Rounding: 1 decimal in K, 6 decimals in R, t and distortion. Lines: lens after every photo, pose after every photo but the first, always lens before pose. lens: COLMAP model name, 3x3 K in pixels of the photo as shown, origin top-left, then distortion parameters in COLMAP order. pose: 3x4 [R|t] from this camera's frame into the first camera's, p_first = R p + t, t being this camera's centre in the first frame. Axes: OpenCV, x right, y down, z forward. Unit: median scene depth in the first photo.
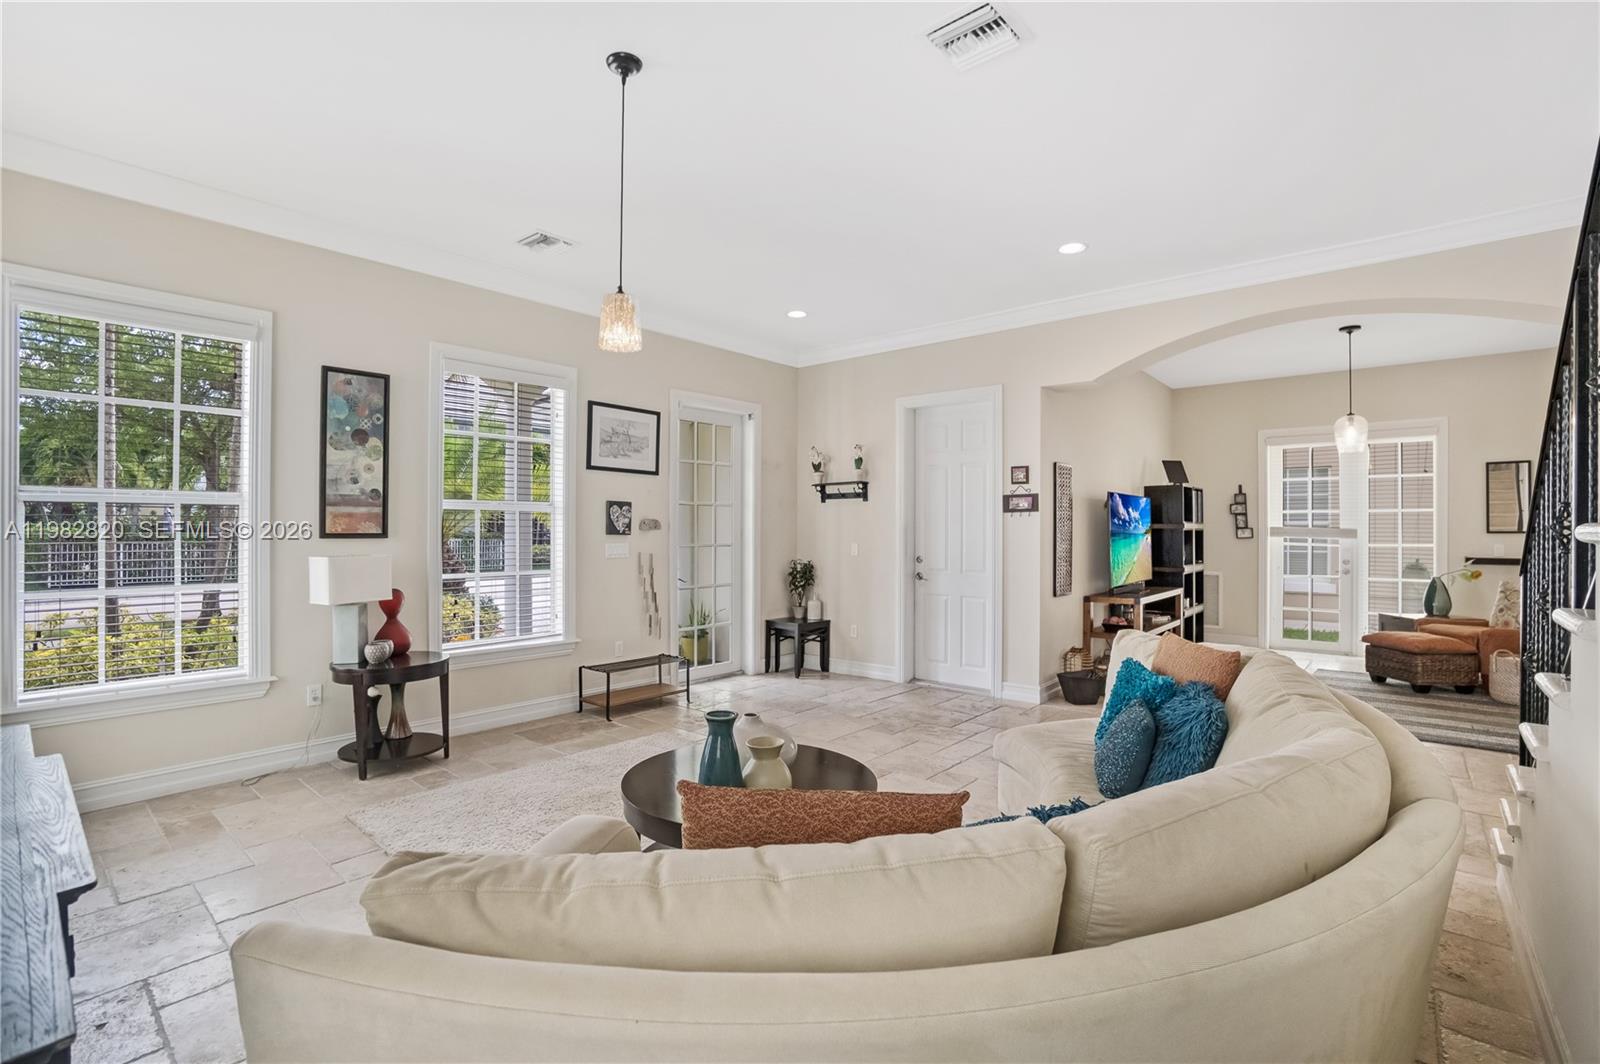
lens RADIAL K [[725.2, 0, 795.3], [0, 725.2, 531.6], [0, 0, 1]] dist [-0.043266, 0.015705]
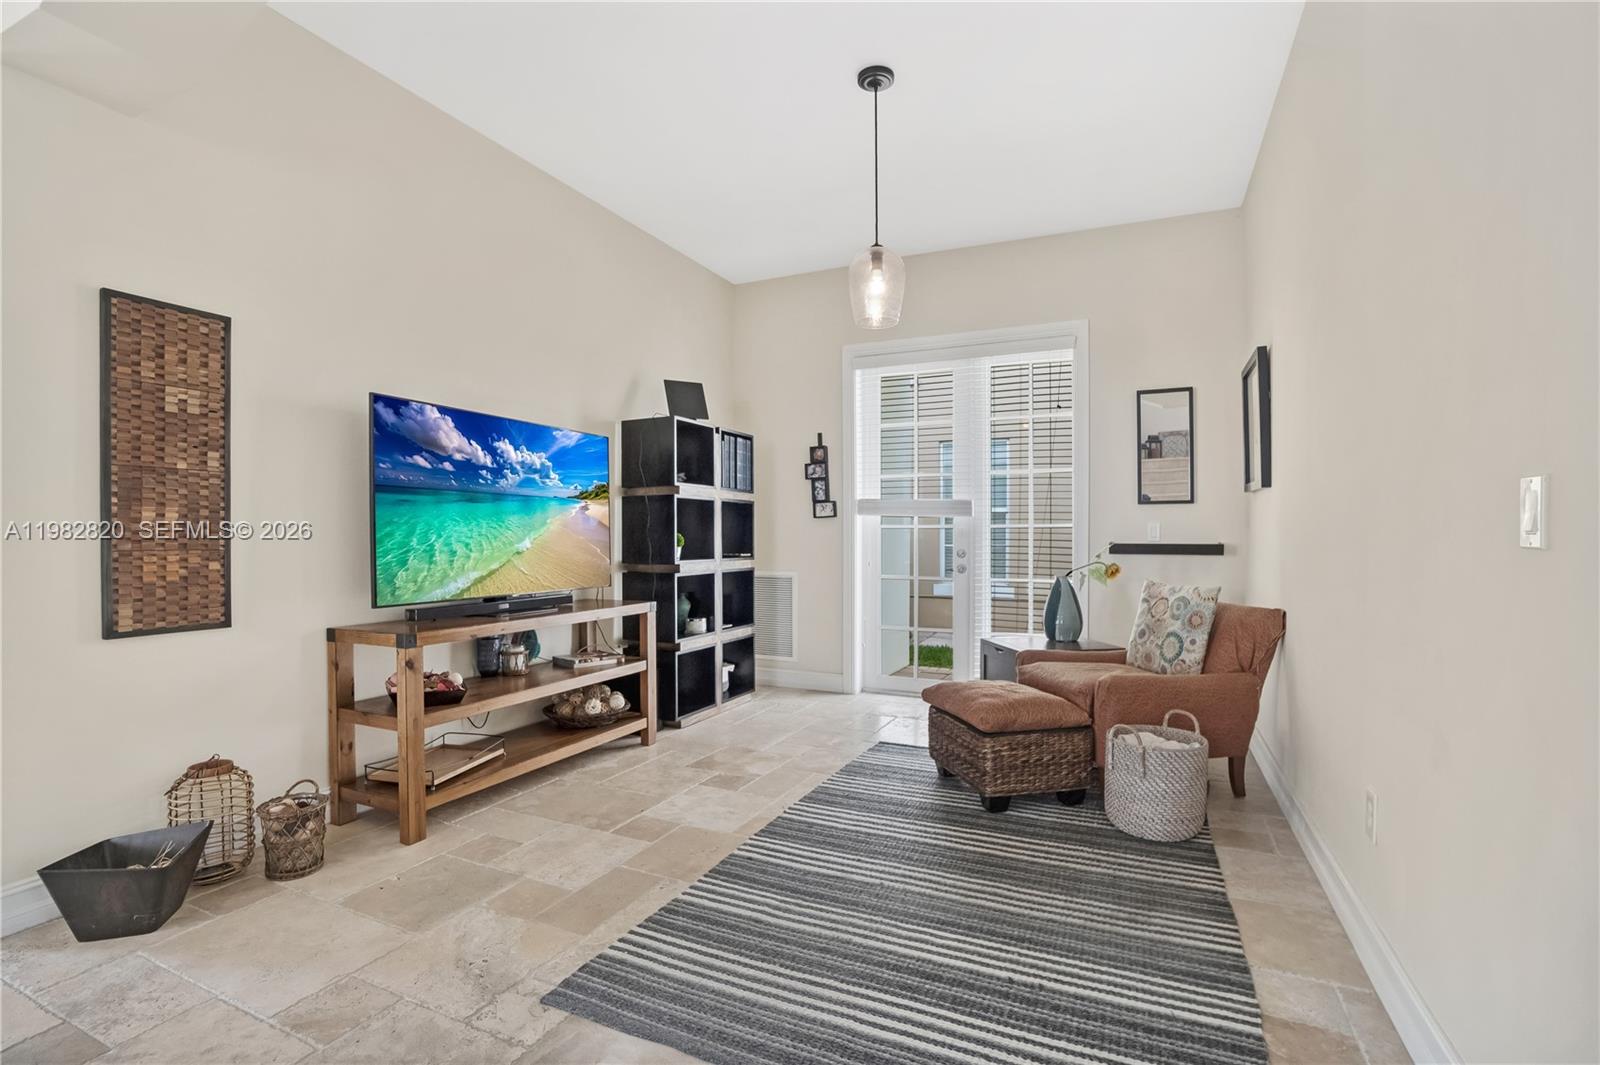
lens RADIAL K [[725.2, 0, 803.7], [0, 725.2, 539.4], [0, 0, 1]] dist [-0.043266, 0.015705]
pose [[0.963825, -0.001247, 0.266532, 0.467397], [0.000124, 0.999991, 0.004231, 0.027292], [-0.266535, -0.004045, 0.963817, 0.413887]]
